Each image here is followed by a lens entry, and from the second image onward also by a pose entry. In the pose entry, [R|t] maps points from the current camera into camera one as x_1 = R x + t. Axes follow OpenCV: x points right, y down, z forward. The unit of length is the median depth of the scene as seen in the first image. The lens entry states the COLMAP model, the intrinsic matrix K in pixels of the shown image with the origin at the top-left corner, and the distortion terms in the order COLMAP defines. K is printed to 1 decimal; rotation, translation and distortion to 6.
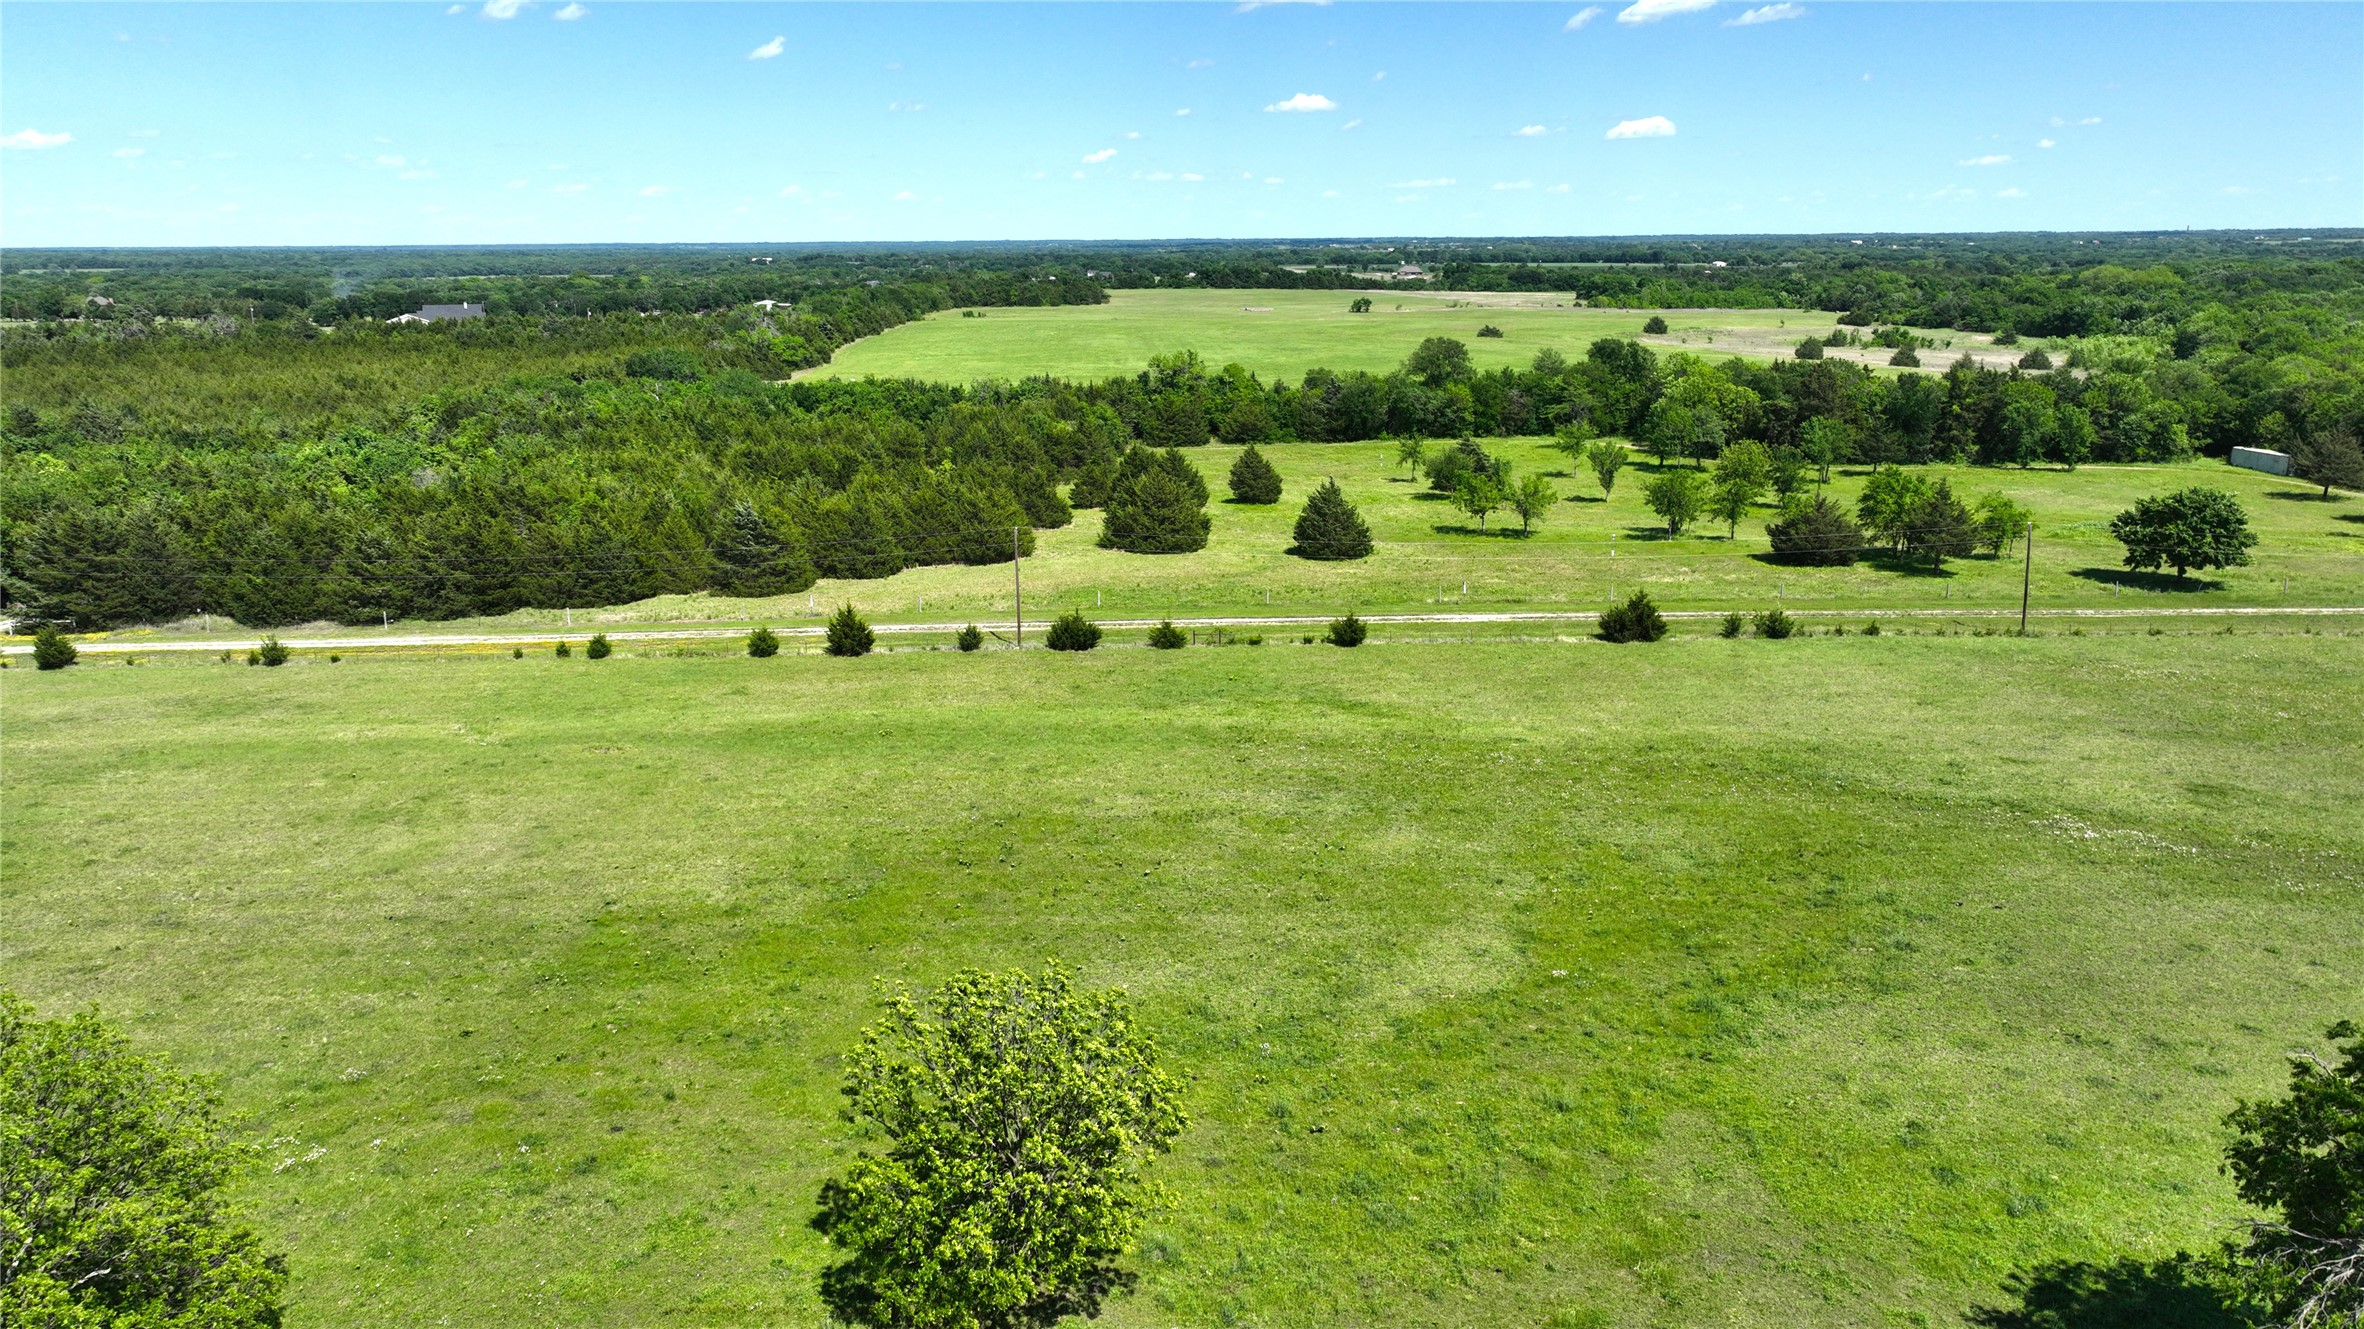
lens RADIAL K [[1661.5, 0, 1182.8], [0, 1661.5, 665.8], [0, 0, 1]] dist [0.003023, 0.011066]
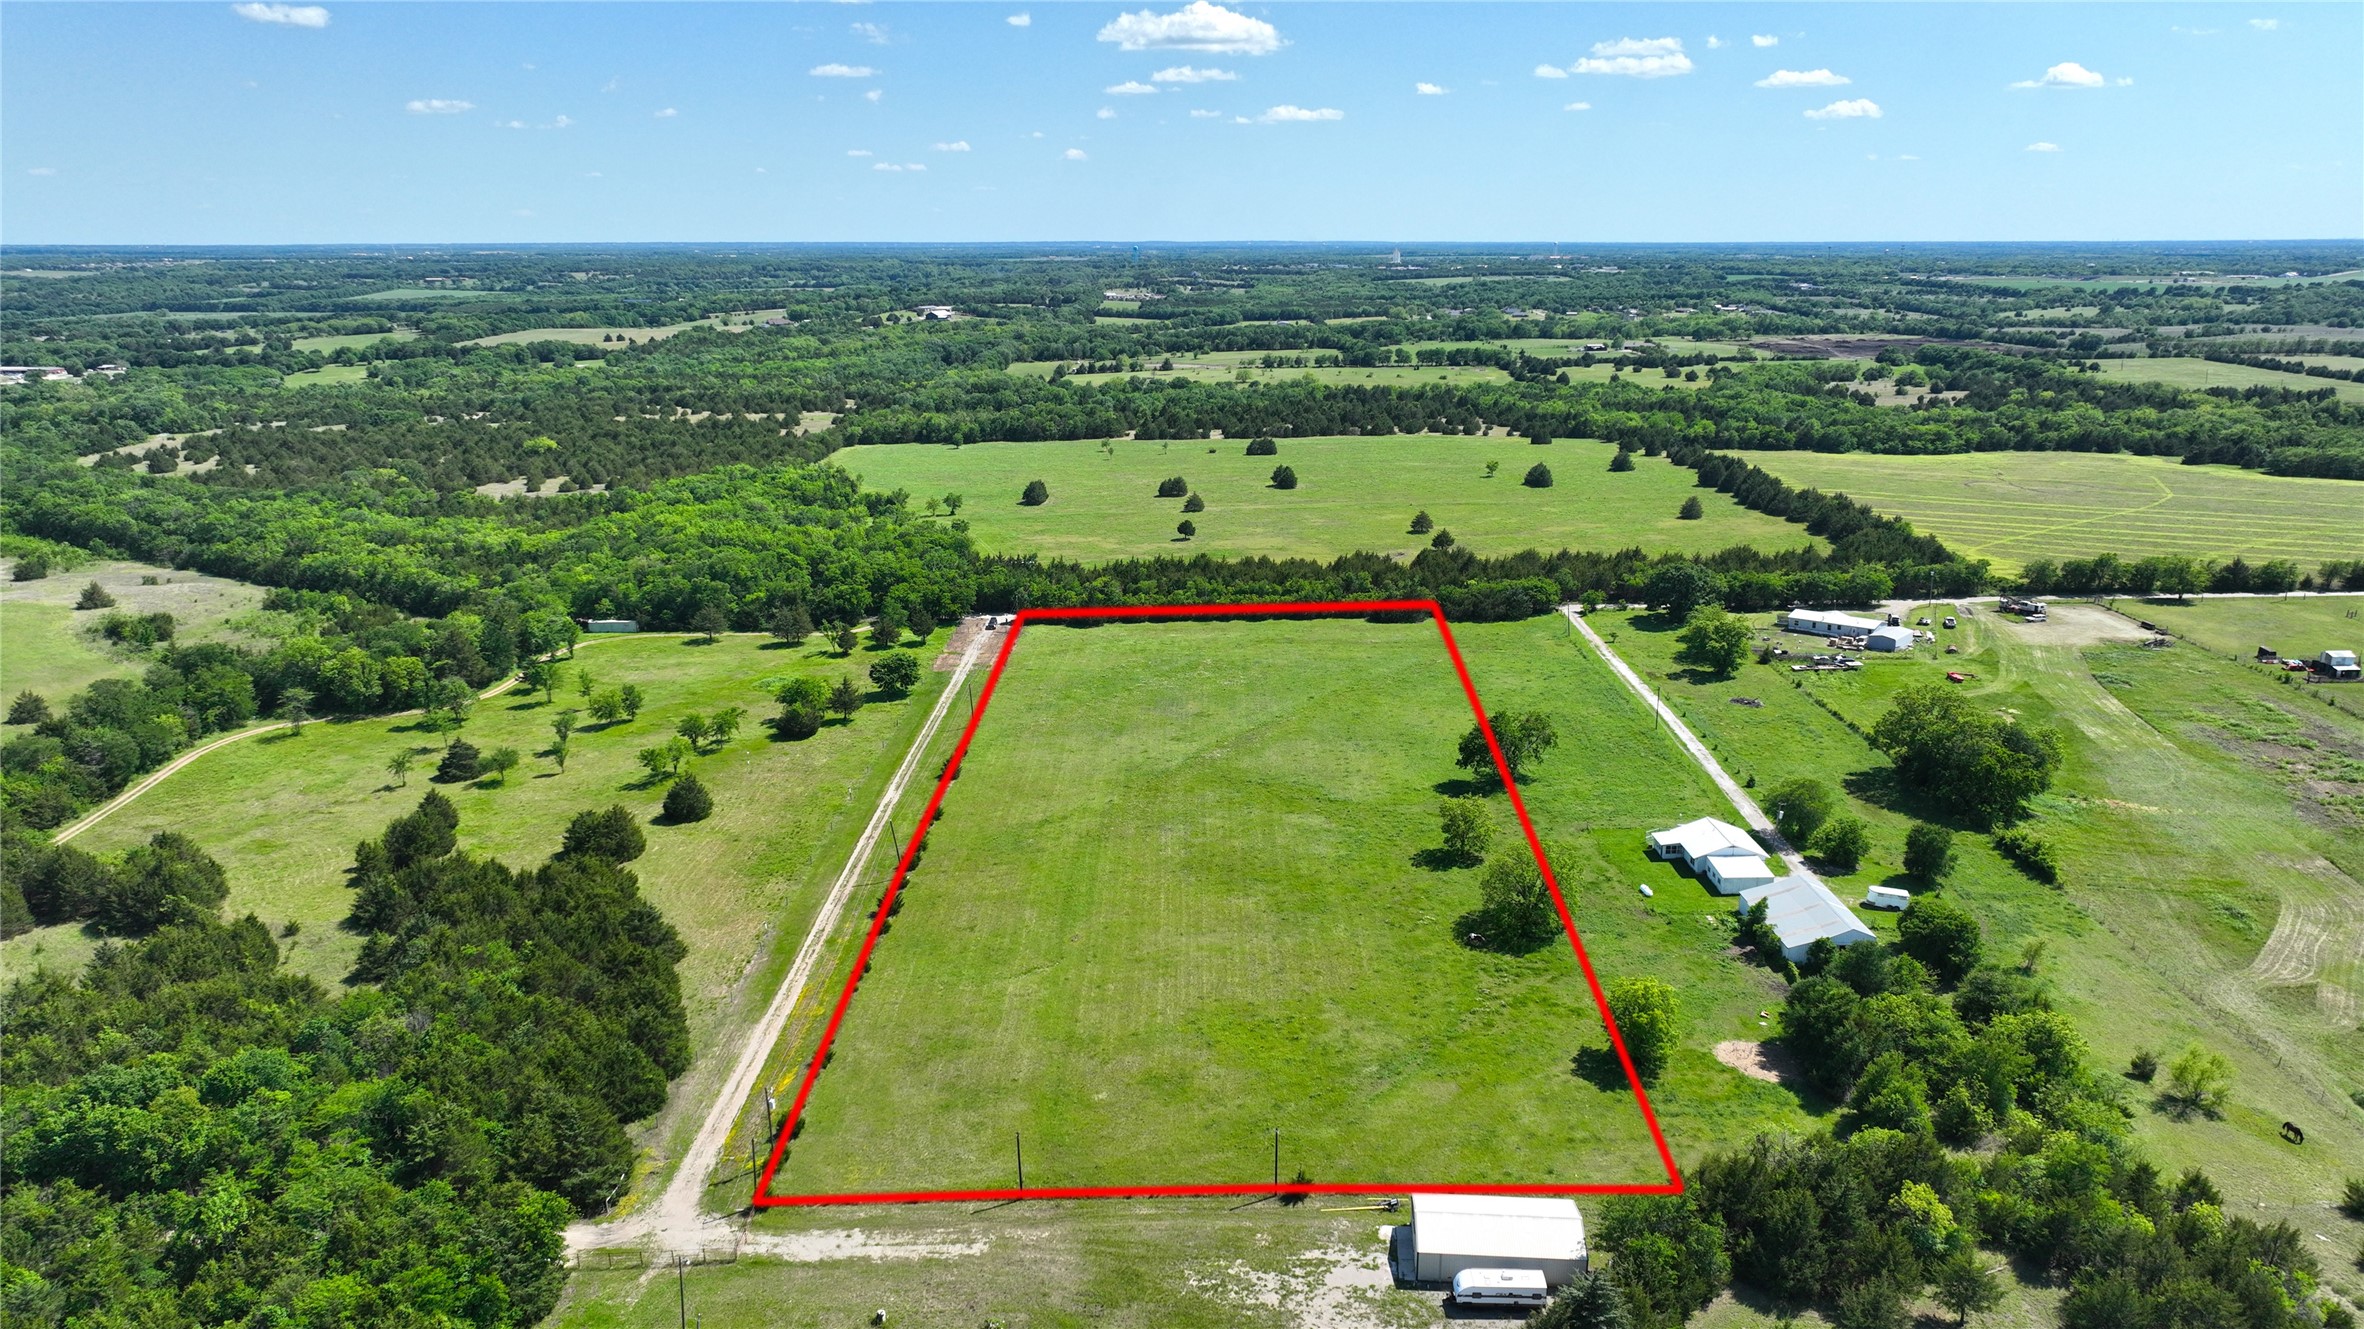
lens RADIAL K [[1661.5, 0, 1187.7], [0, 1661.5, 671.2], [0, 0, 1]] dist [0.003023, 0.011066]
pose [[0.044738, -0.248433, 0.967615, -0.891589], [0.252542, 0.939938, 0.229650, -0.281073], [-0.966551, 0.234089, 0.104790, 0.200853]]
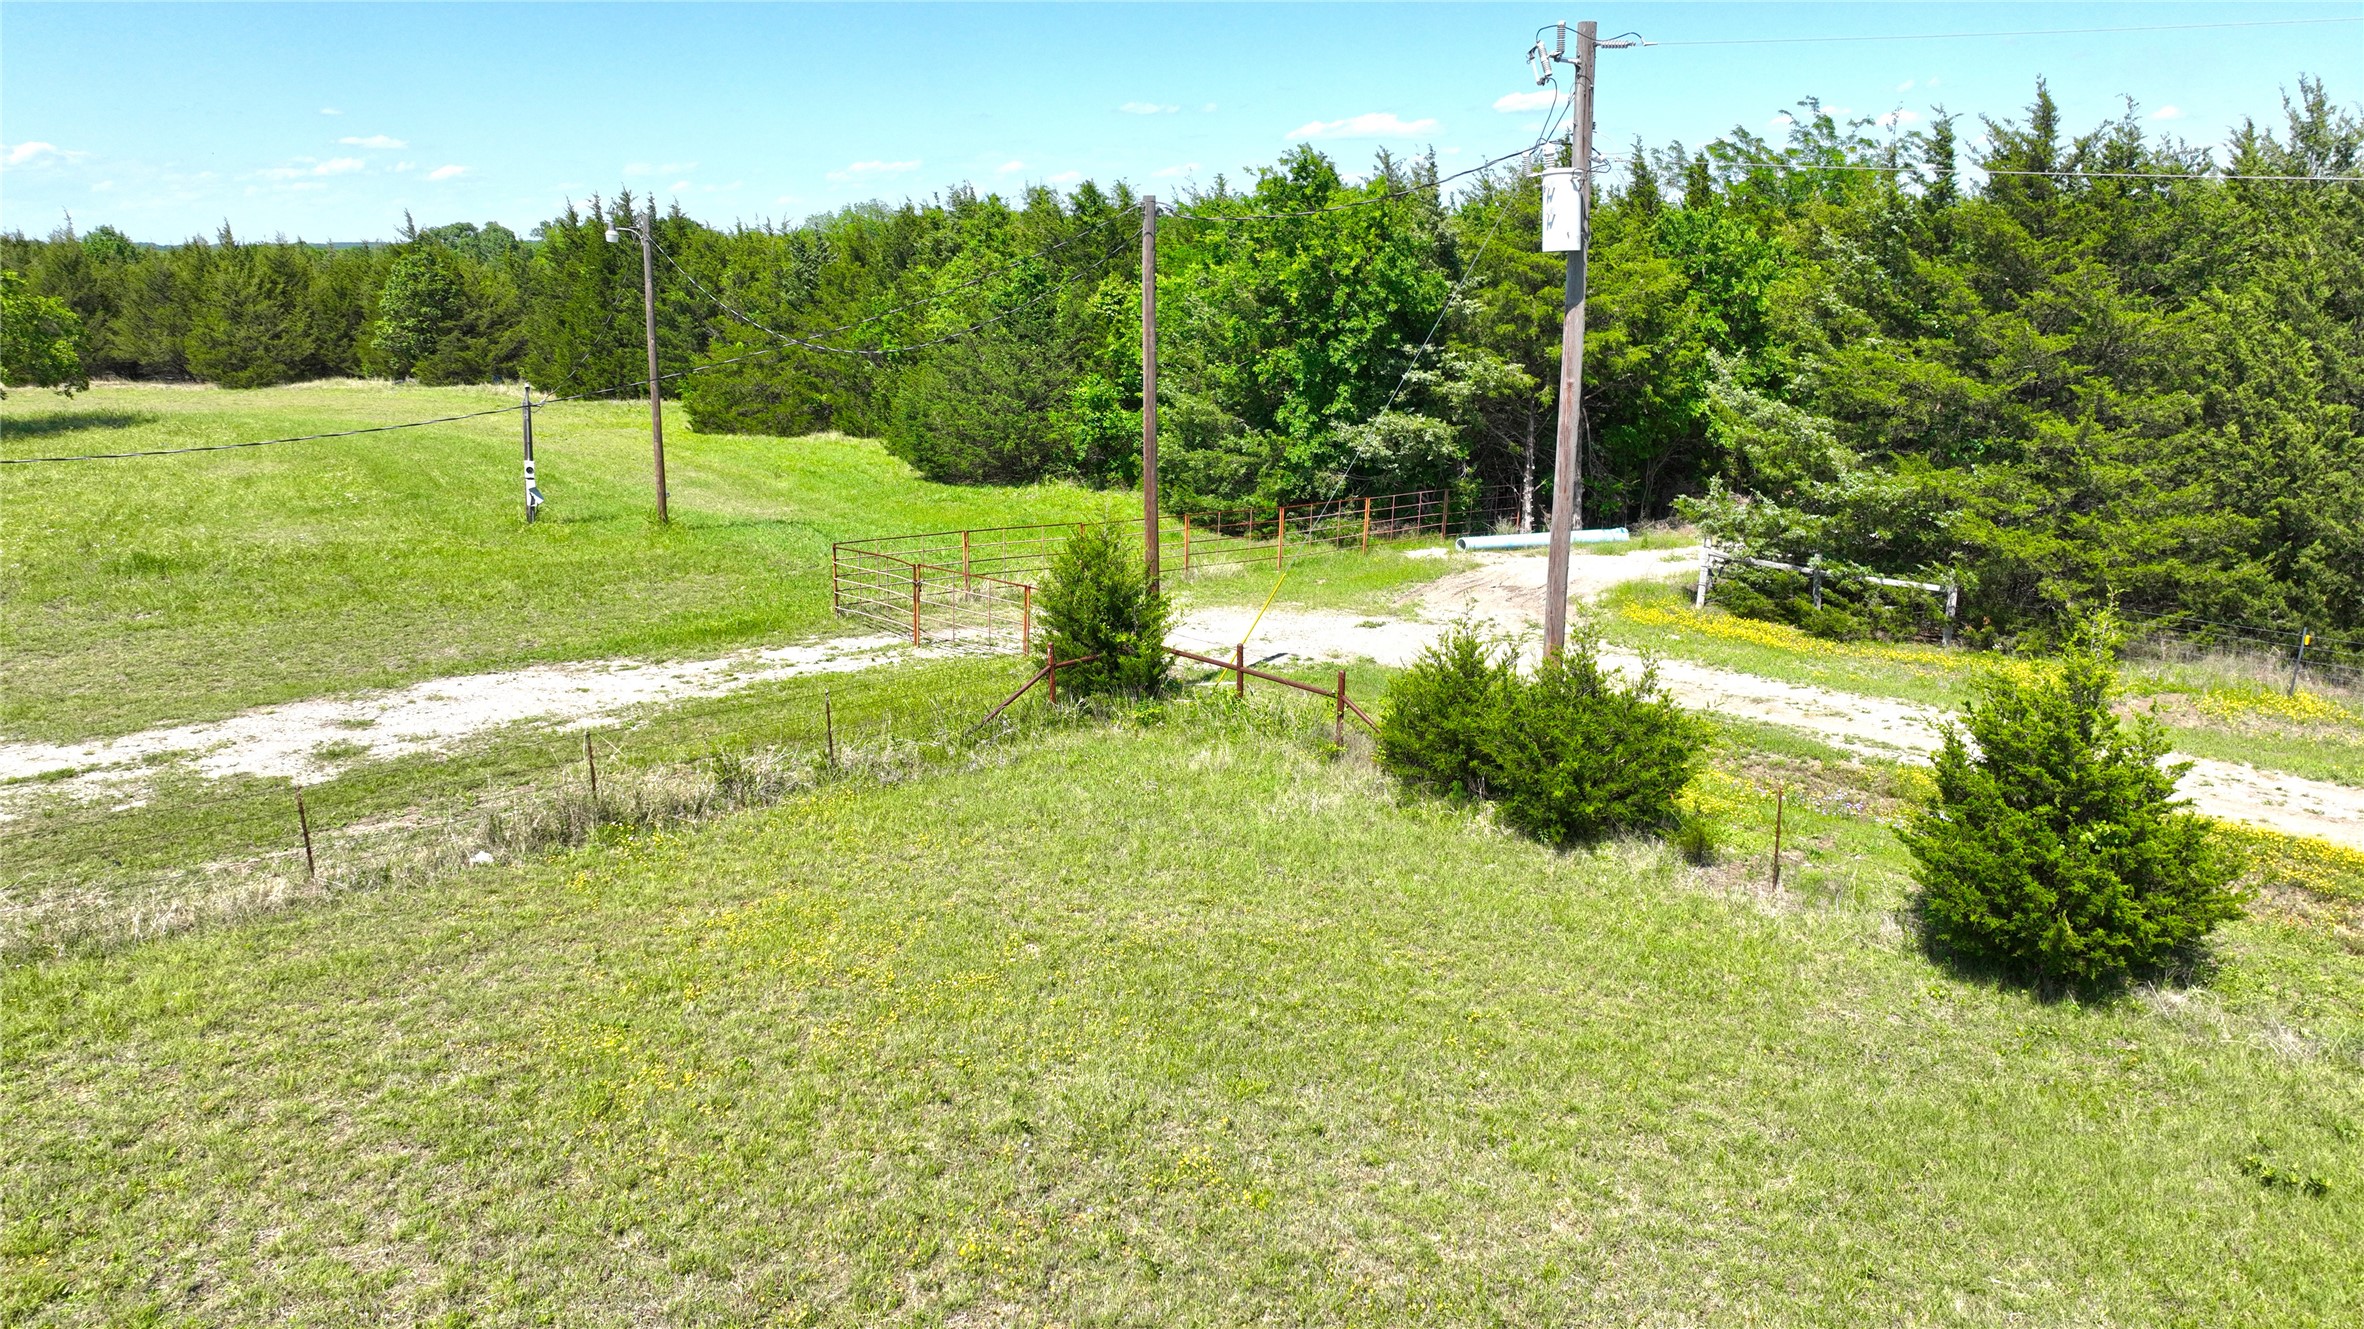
lens RADIAL K [[1661.5, 0, 1191.1], [0, 1661.5, 663.9], [0, 0, 1]] dist [0.003023, 0.011066]
pose [[0.638897, 0.192761, -0.744751, -0.290236], [-0.189423, 0.977711, 0.090558, -0.009310], [0.745607, 0.083216, 0.661169, 0.401293]]
